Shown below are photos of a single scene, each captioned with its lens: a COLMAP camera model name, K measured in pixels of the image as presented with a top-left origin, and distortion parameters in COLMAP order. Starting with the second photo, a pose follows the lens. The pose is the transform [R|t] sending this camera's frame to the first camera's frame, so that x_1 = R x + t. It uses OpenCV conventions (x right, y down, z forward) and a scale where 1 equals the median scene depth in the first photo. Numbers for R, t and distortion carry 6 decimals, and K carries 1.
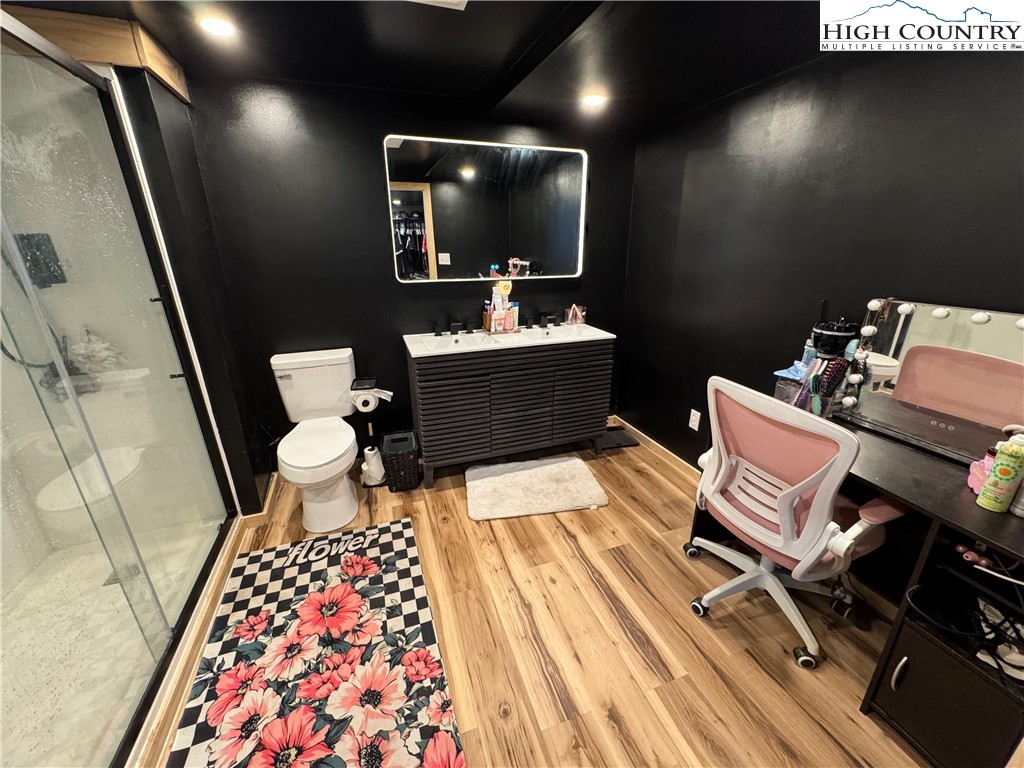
lens RADIAL K [[406.5, 0, 511.2], [0, 406.5, 382.8], [0, 0, 1]] dist [-0.003034, -0.000161]
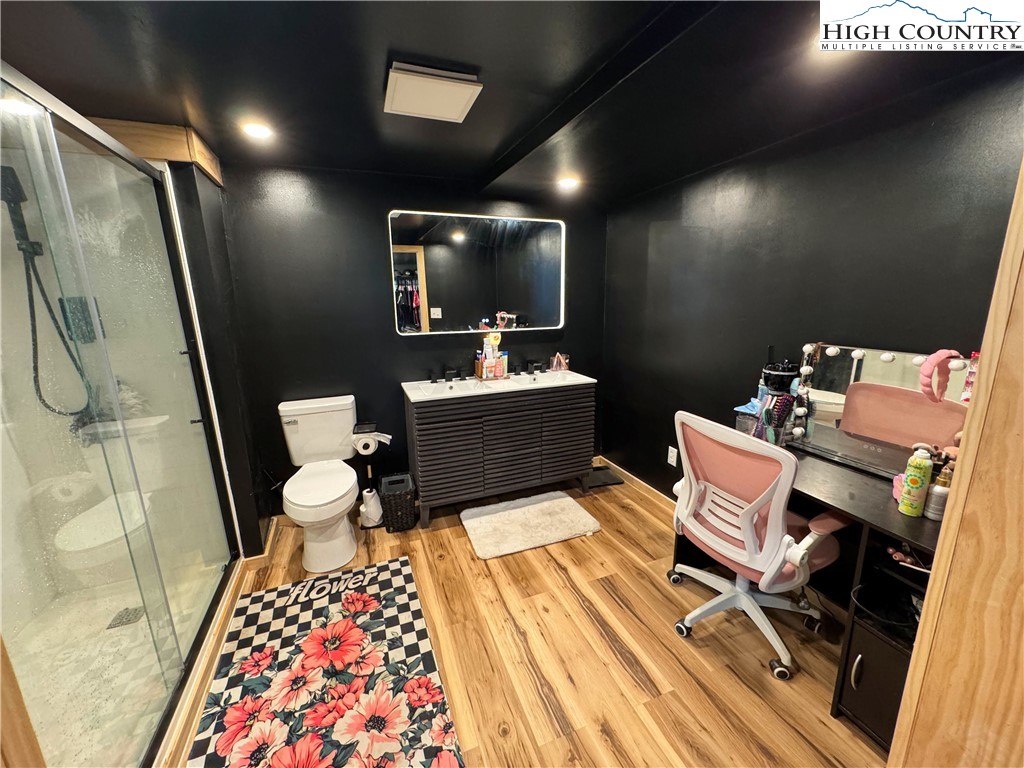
lens RADIAL K [[406.5, 0, 511.2], [0, 406.5, 382.8], [0, 0, 1]] dist [-0.003034, -0.000161]
pose [[0.999367, -0.015658, 0.031944, -0.011741], [0.019447, 0.992344, -0.121963, 0.028650], [-0.029790, 0.122507, 0.992020, -0.114220]]
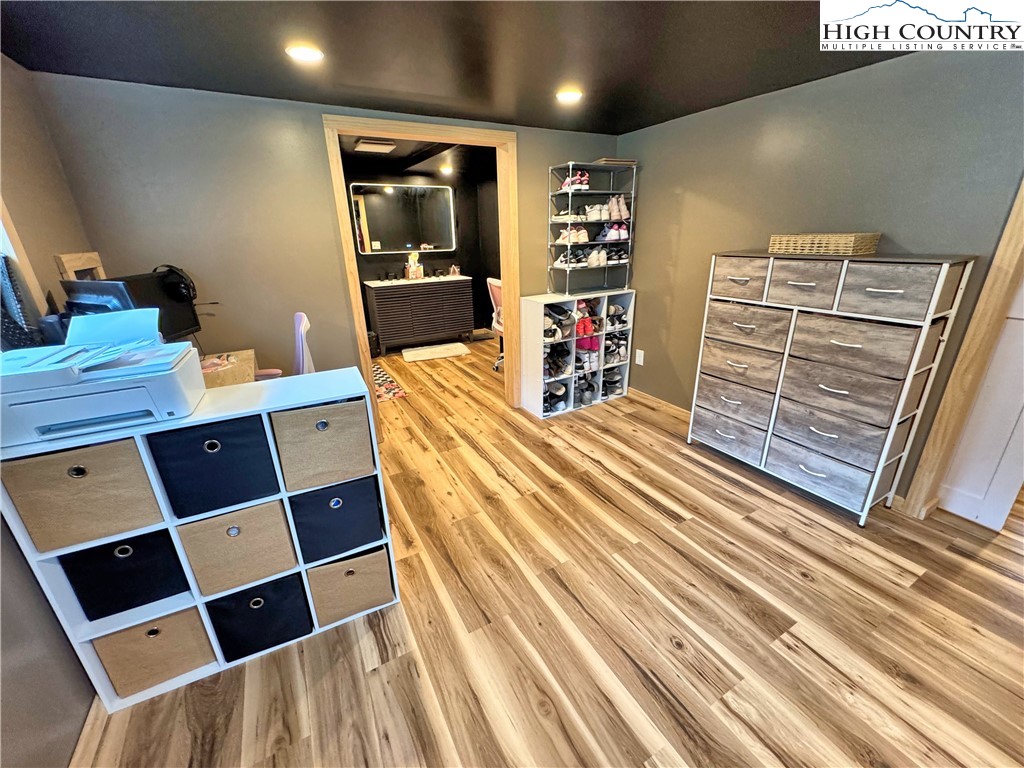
lens RADIAL K [[414.1, 0, 512.0], [0, 414.1, 384.0], [0, 0, 1]] dist [-0.001651, 0.000047]
pose [[0.984321, -0.074261, 0.159991, 0.114332], [0.071956, 0.997204, 0.020157, 0.540898], [-0.161041, -0.008329, 0.986913, -1.521827]]
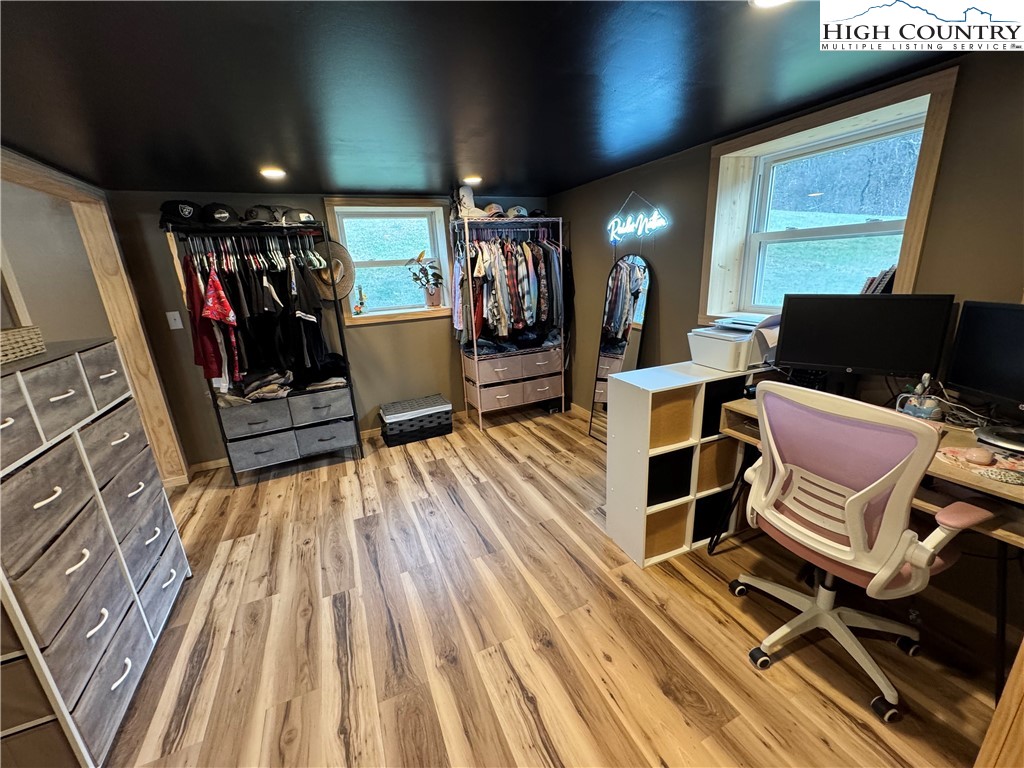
lens RADIAL K [[406.5, 0, 511.2], [0, 406.5, 382.8], [0, 0, 1]] dist [-0.003034, -0.000161]
pose [[-0.993951, 0.084610, -0.070025, 0.317729], [0.028960, 0.816926, 0.576015, -0.076434], [0.105942, 0.570502, -0.814435, 0.145654]]
